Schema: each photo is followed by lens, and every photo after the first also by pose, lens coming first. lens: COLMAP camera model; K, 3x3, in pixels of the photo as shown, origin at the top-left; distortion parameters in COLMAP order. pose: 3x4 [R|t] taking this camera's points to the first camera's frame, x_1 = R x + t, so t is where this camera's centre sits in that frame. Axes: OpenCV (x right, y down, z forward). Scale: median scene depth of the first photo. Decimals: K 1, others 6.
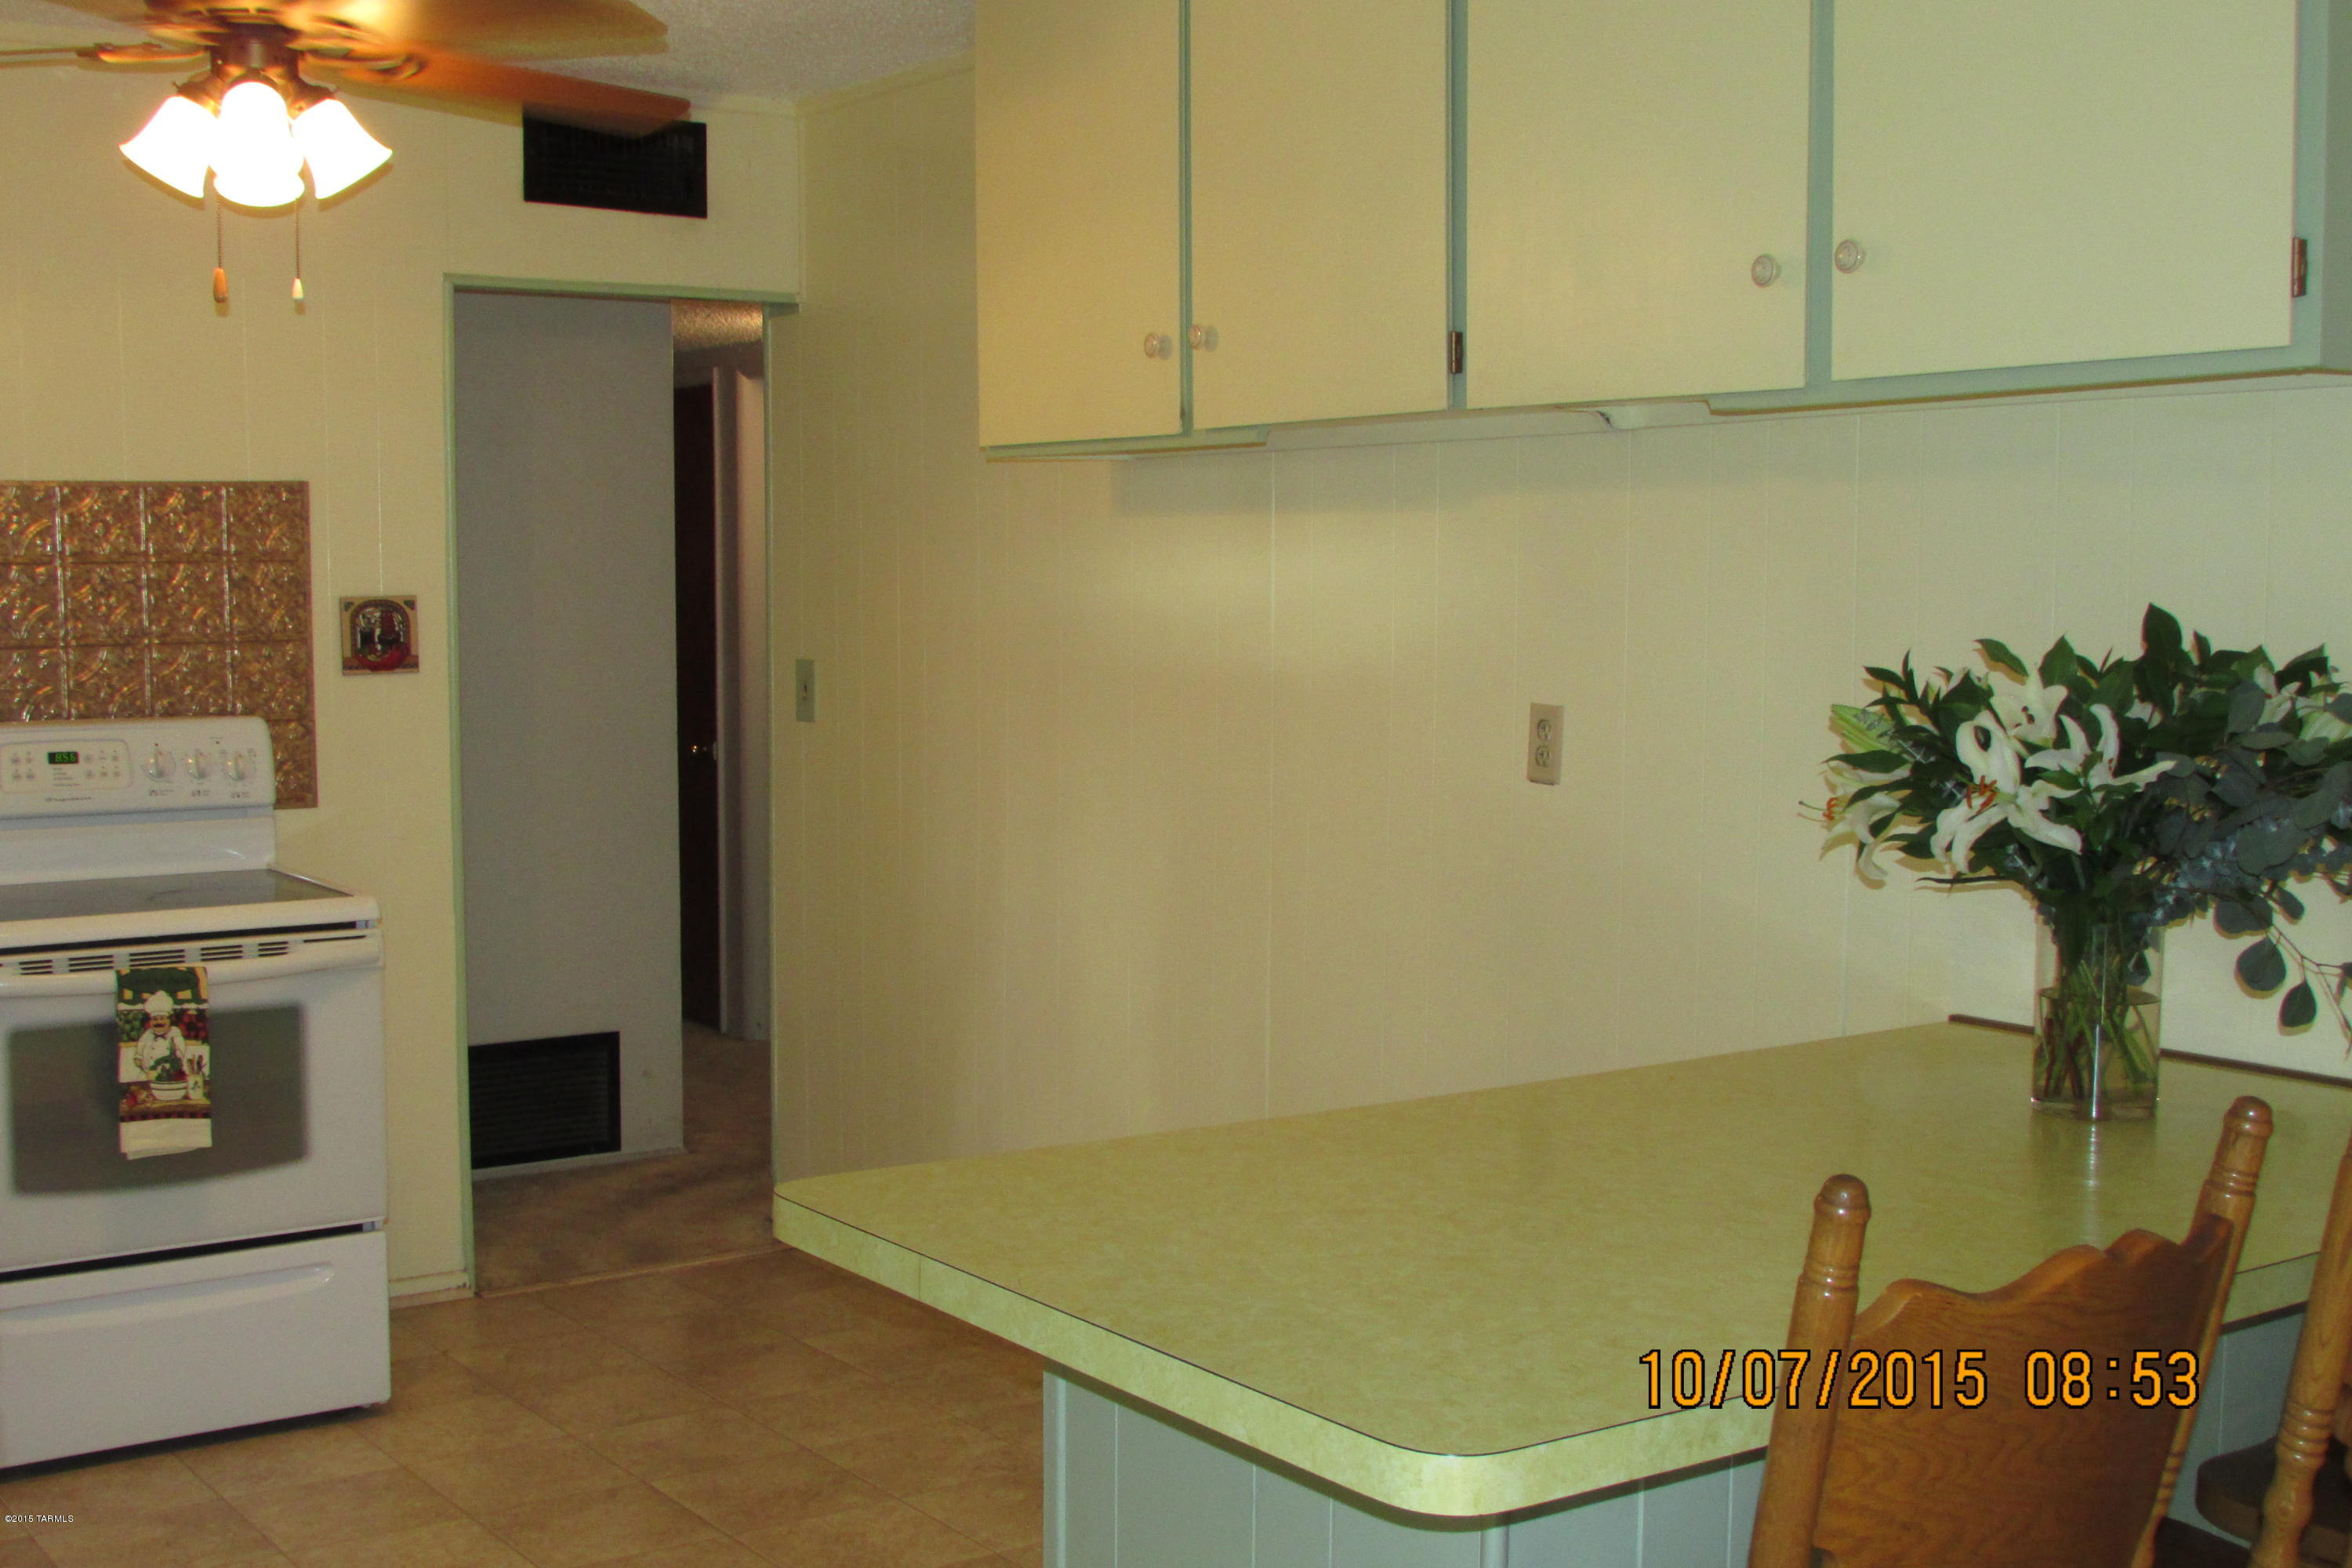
lens RADIAL K [[2692.6, 0, 1176.0], [0, 2692.6, 784.0], [0, 0, 1]] dist [-0.054690, -0.005314]
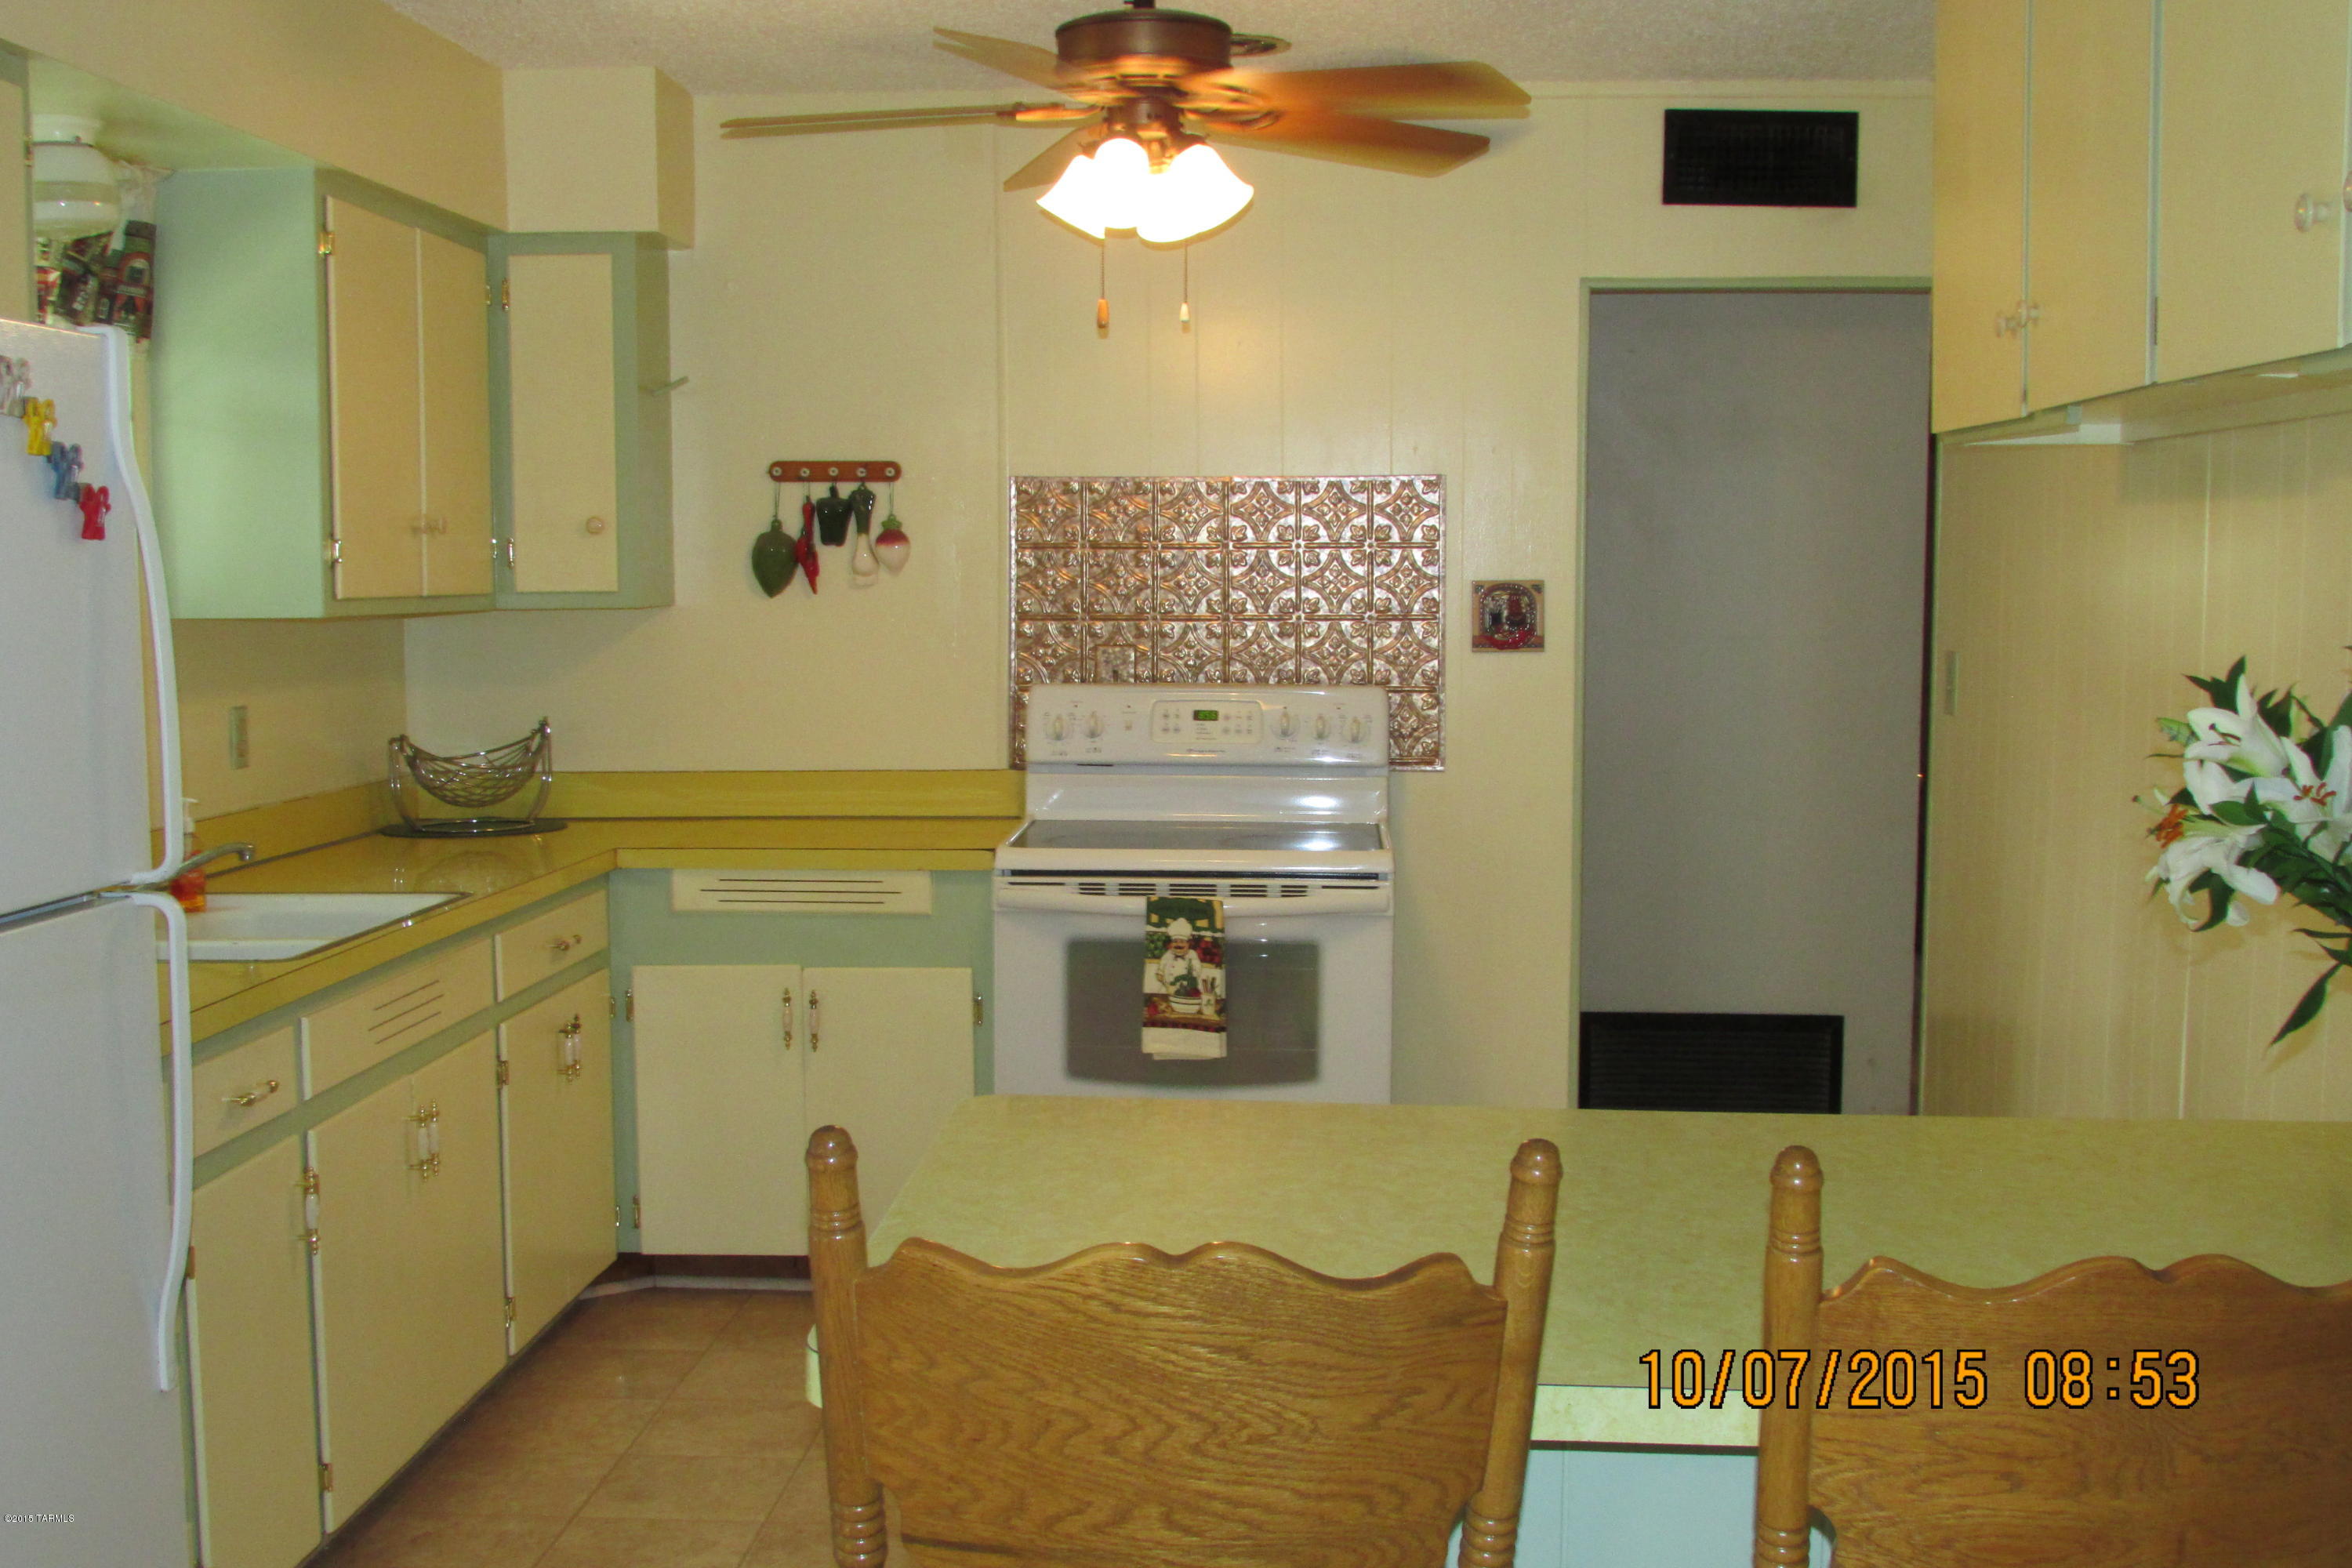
lens RADIAL K [[2716.2, 0, 1169.2], [0, 2716.2, 762.8], [0, 0, 1]] dist [-0.062474, 0.002906]
pose [[0.778419, 0.052569, -0.625540, 0.345865], [-0.053764, 0.998409, 0.017001, -0.009409], [0.625439, 0.020398, 0.780006, 0.075085]]
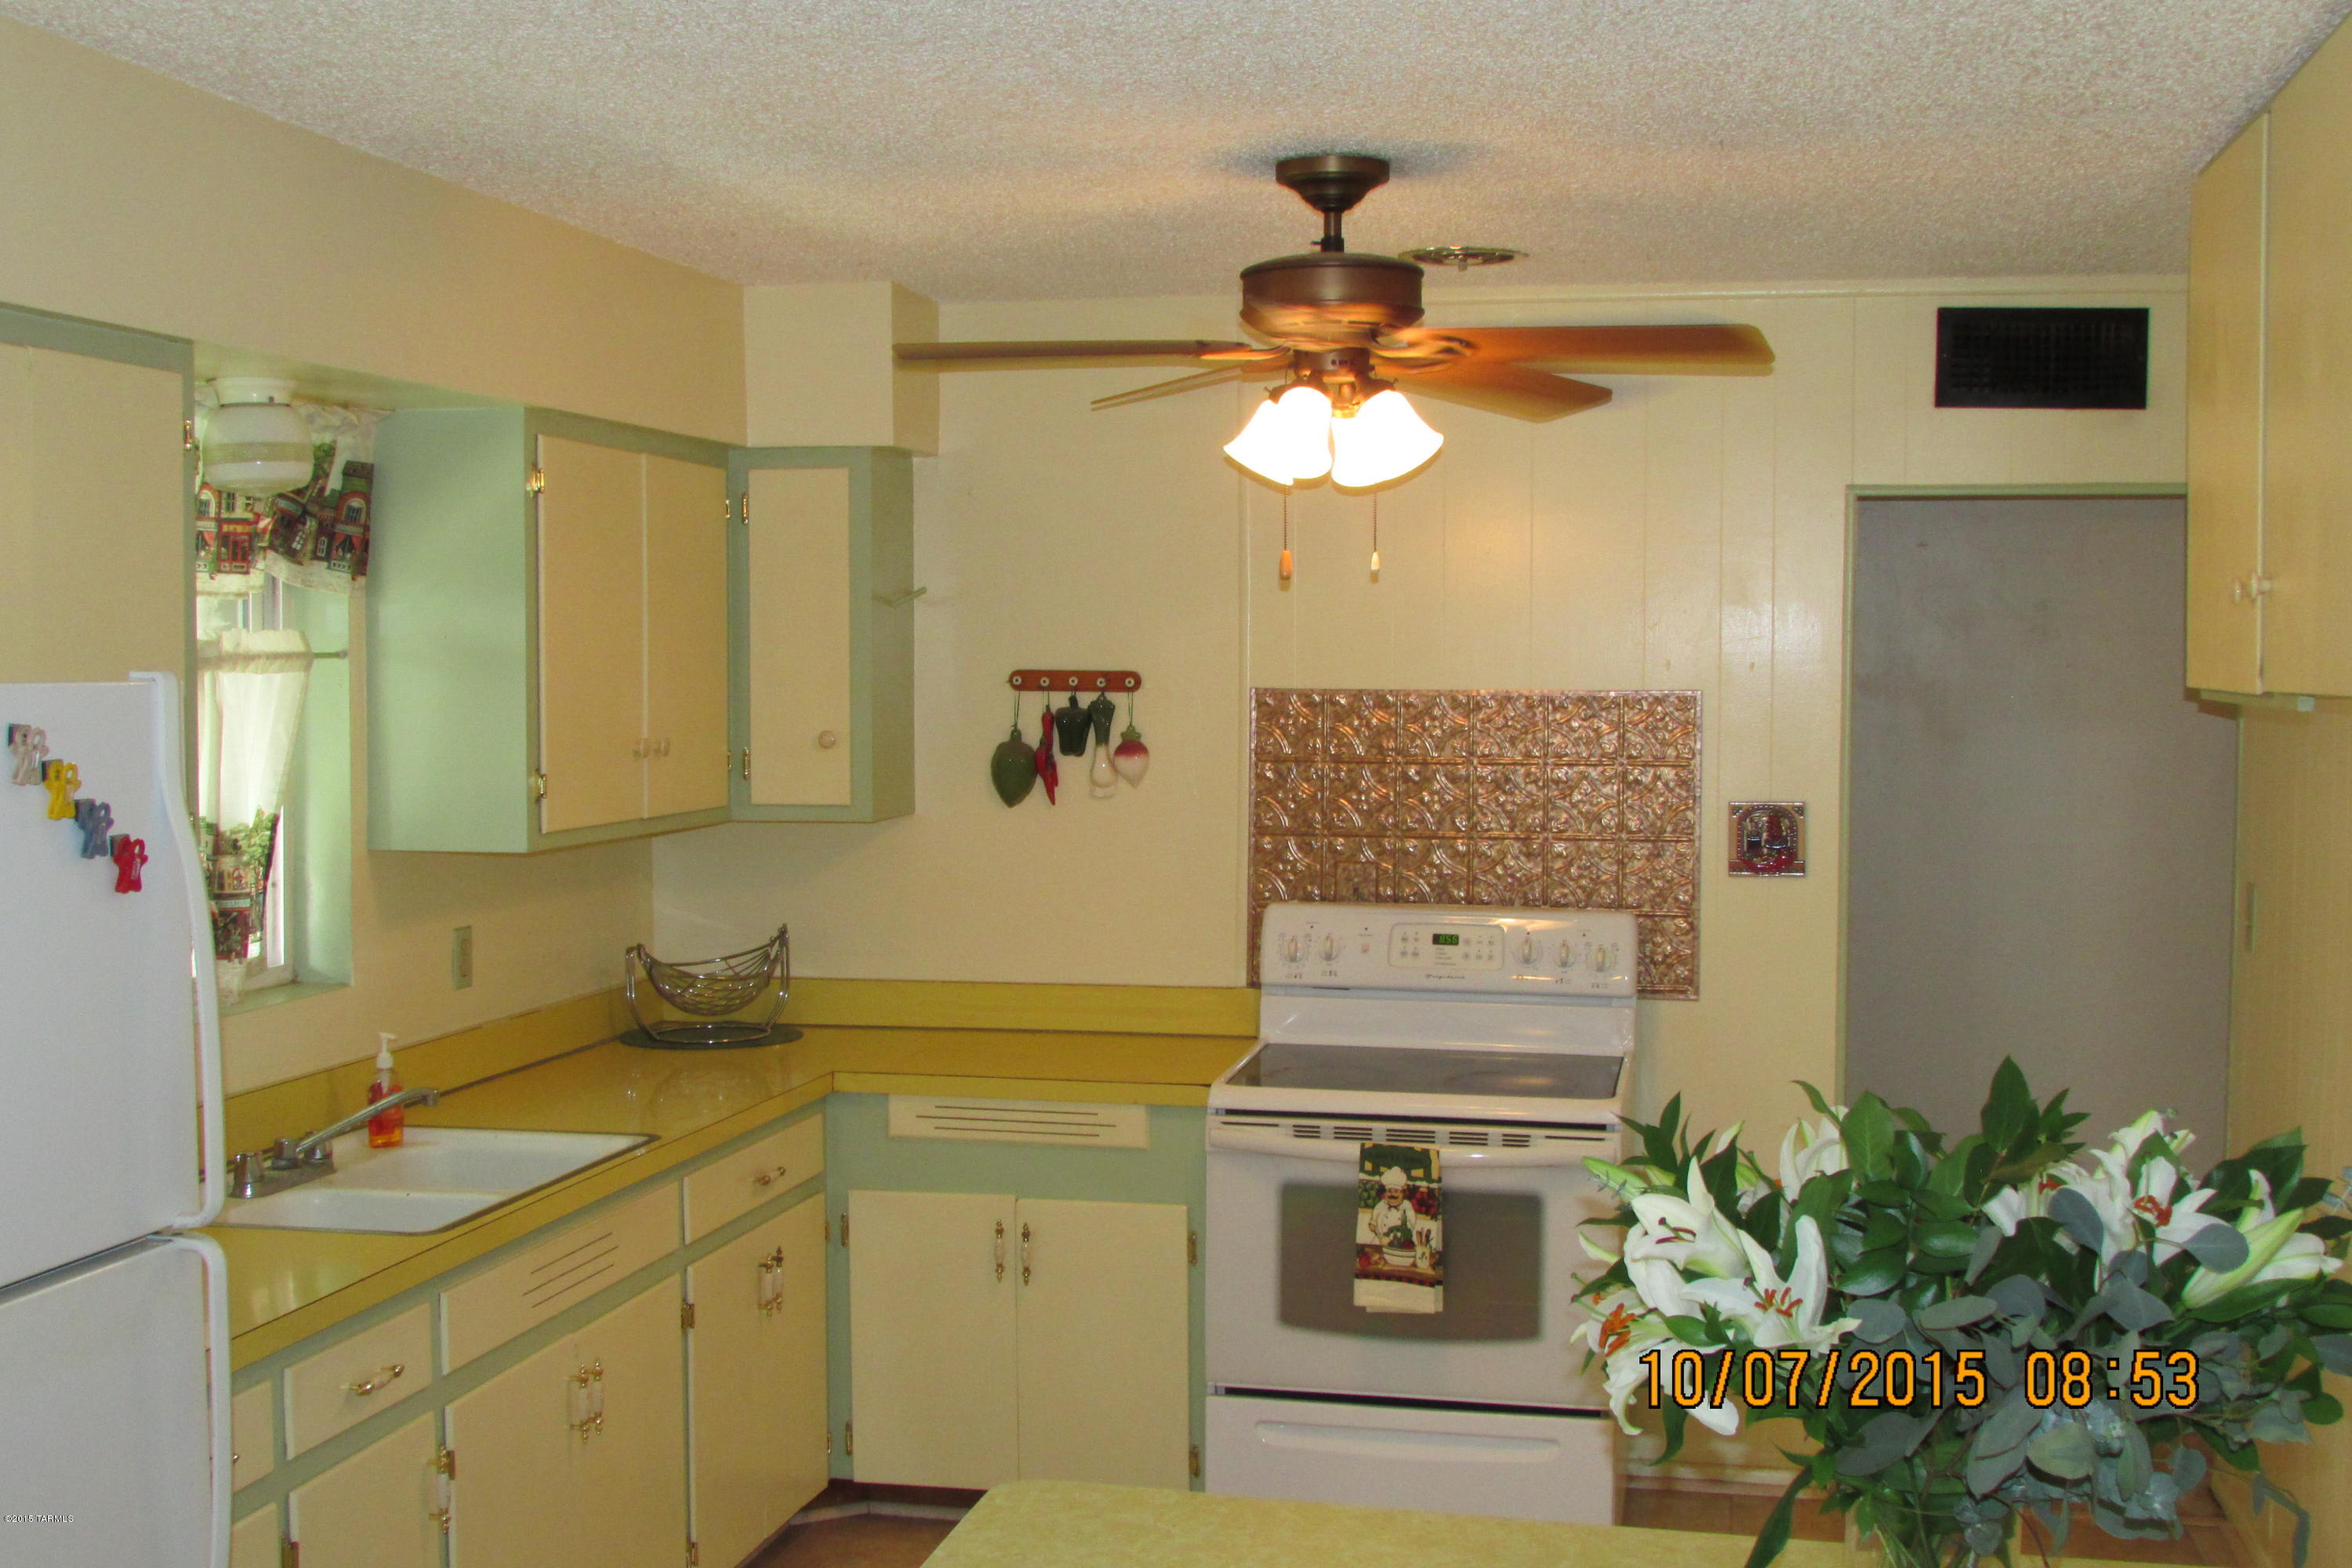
lens RADIAL K [[2716.2, 0, 1169.2], [0, 2716.2, 762.8], [0, 0, 1]] dist [-0.062474, 0.002906]
pose [[0.676461, 0.039661, -0.735410, 0.377004], [-0.066502, 0.997759, -0.007361, -0.075221], [0.733470, 0.053886, 0.677583, 0.153583]]
